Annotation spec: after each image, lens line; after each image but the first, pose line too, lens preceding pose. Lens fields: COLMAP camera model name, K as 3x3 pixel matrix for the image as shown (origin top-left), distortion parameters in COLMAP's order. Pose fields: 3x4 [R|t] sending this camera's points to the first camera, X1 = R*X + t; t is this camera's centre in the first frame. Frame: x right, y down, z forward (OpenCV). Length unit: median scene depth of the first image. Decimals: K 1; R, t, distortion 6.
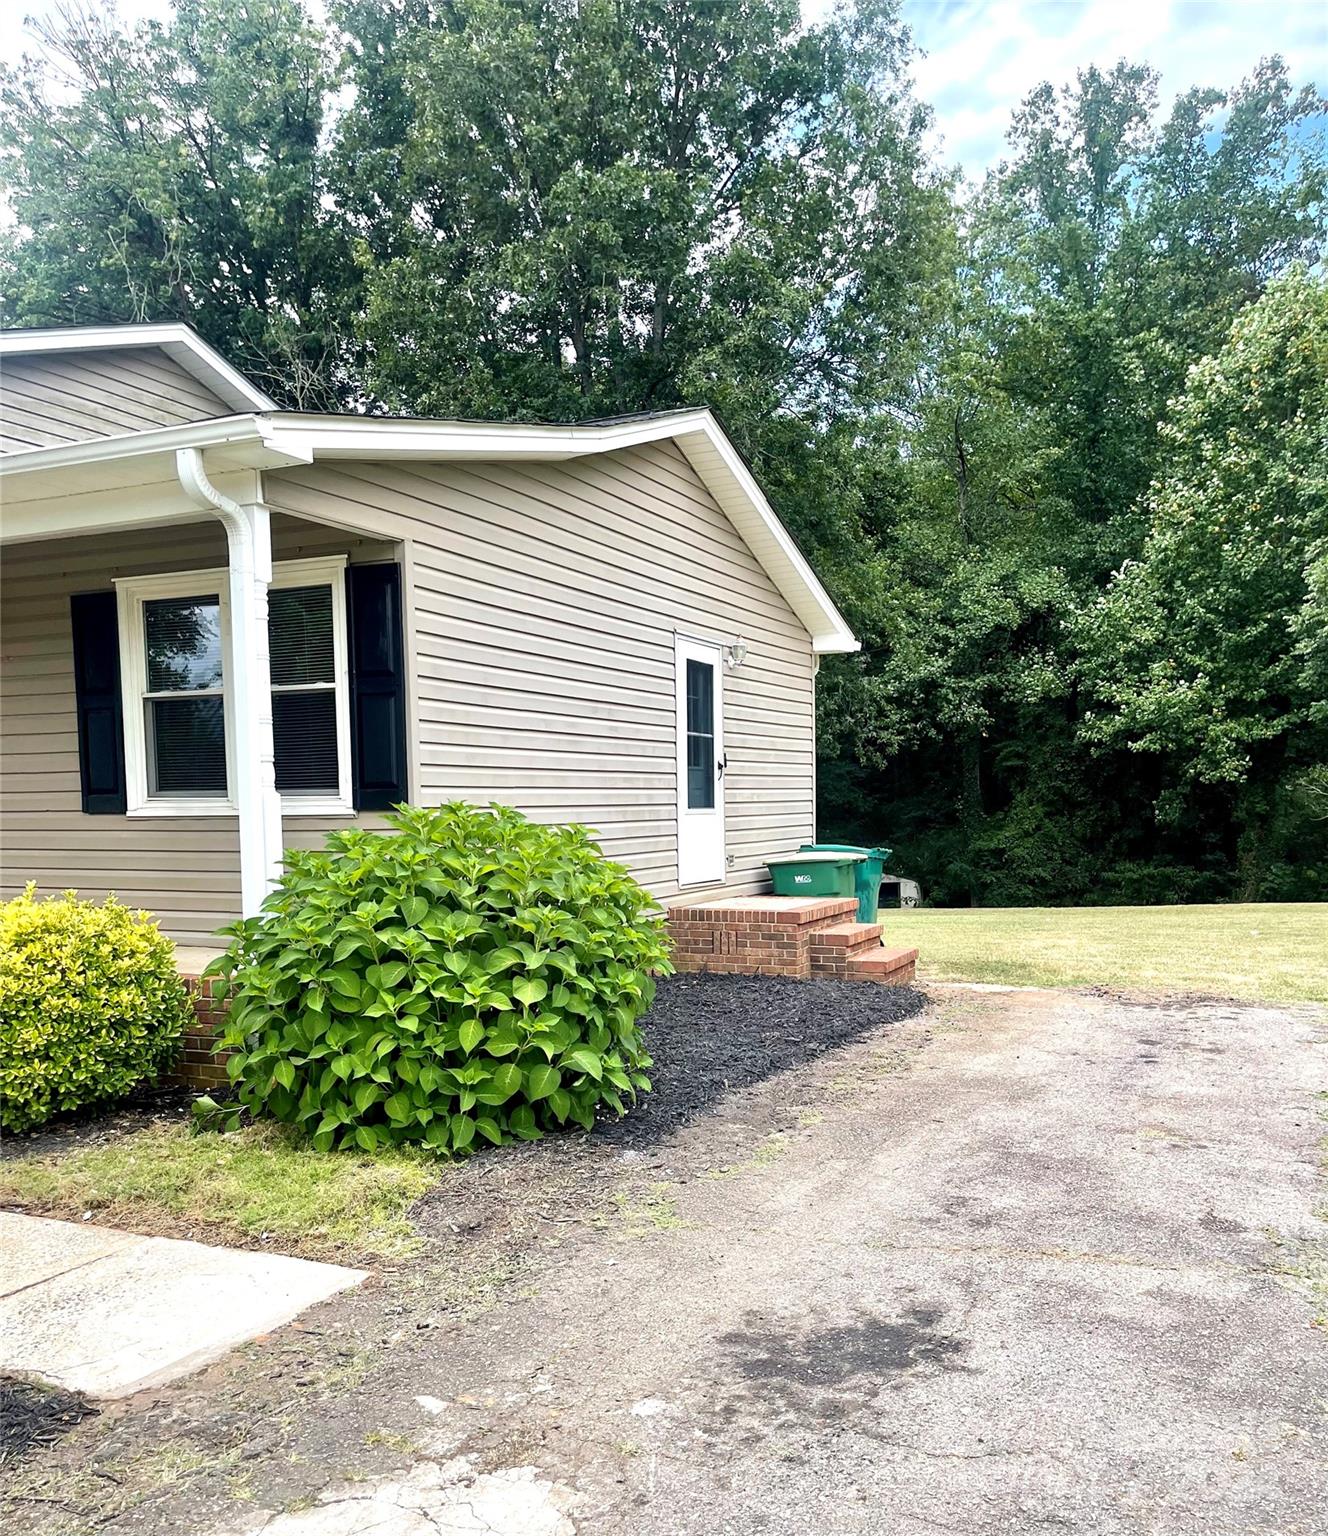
lens RADIAL K [[1371.8, 0, 660.7], [0, 1371.8, 887.4], [0, 0, 1]] dist [0.069141, -0.106178]
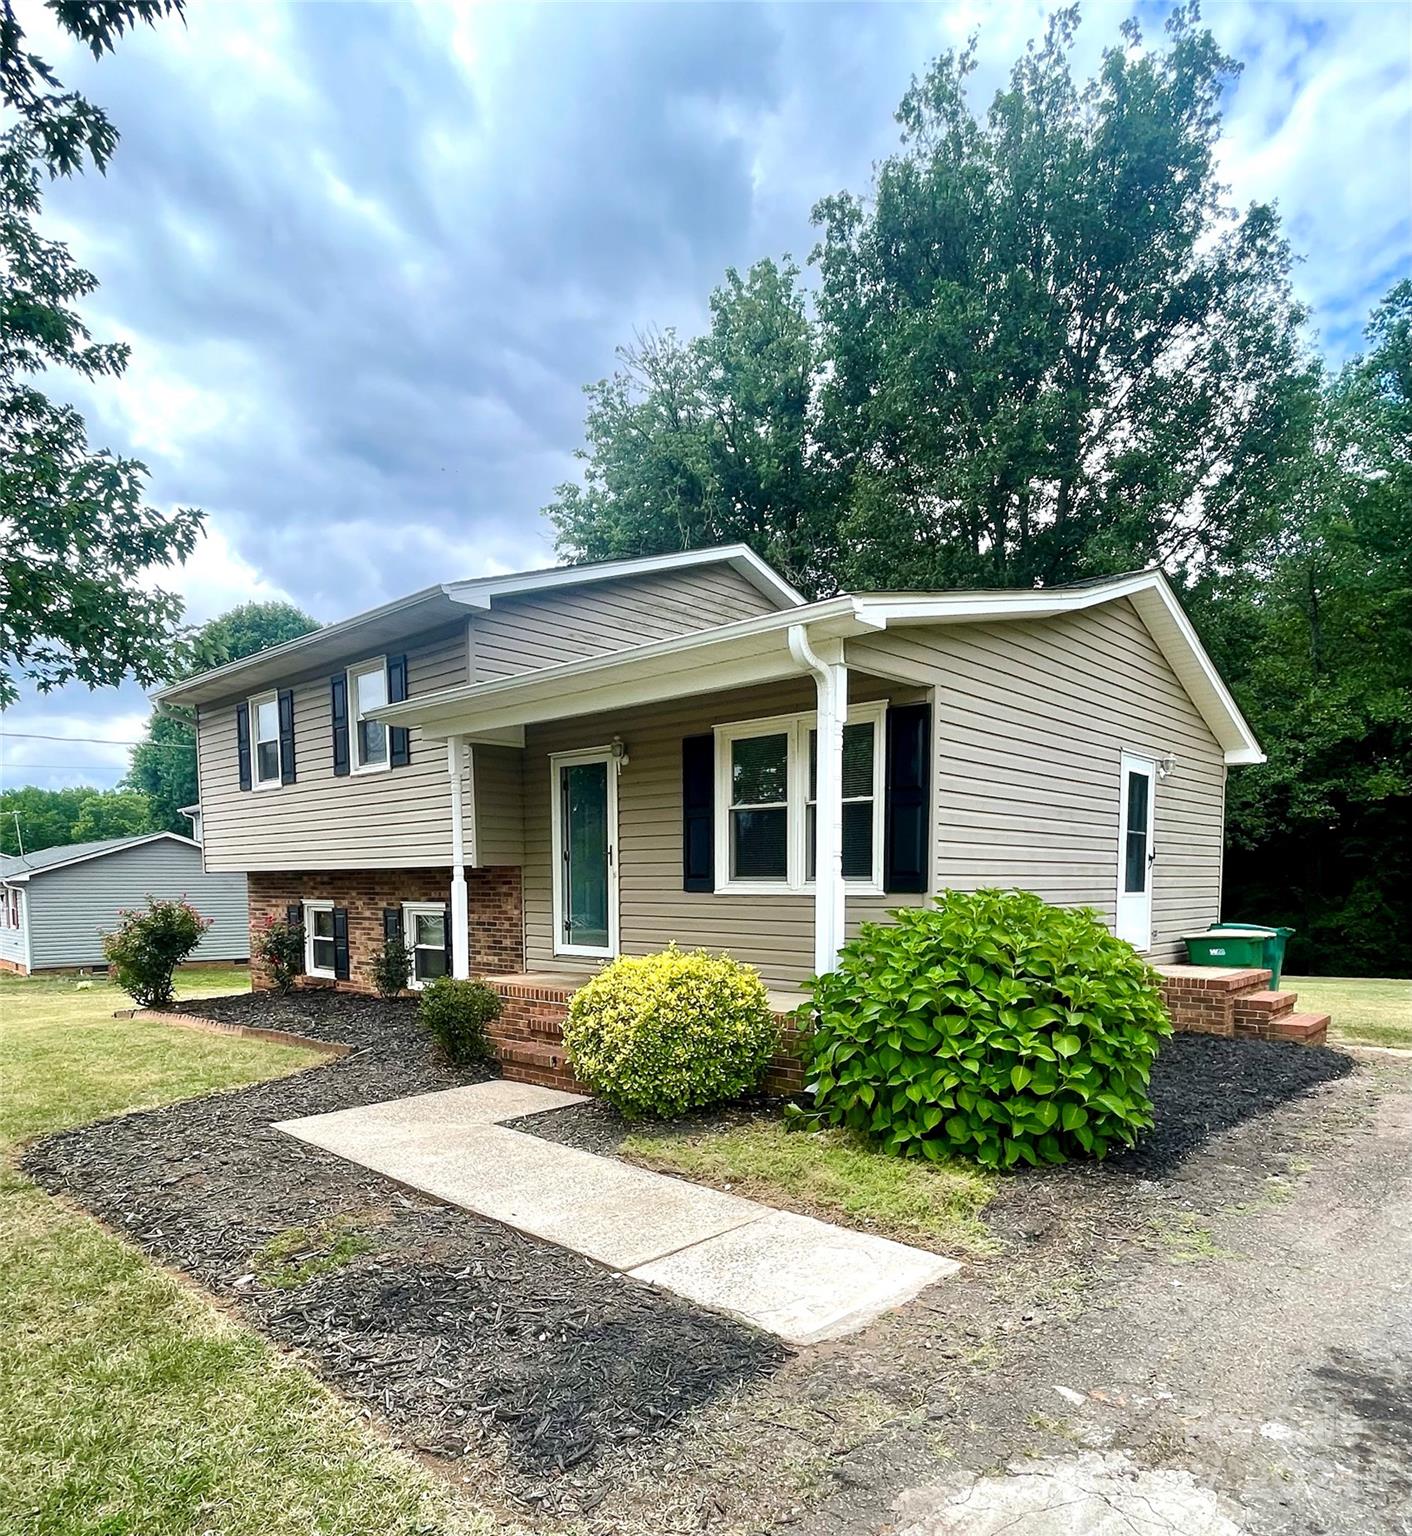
lens RADIAL K [[997.5, 0, 685.4], [0, 997.5, 957.6], [0, 0, 1]] dist [-0.003250, -0.013678]
pose [[0.946366, 0.035558, -0.321134, -0.096841], [-0.030850, 0.999329, 0.019738, -0.006619], [0.321620, -0.008773, 0.946828, 0.032317]]
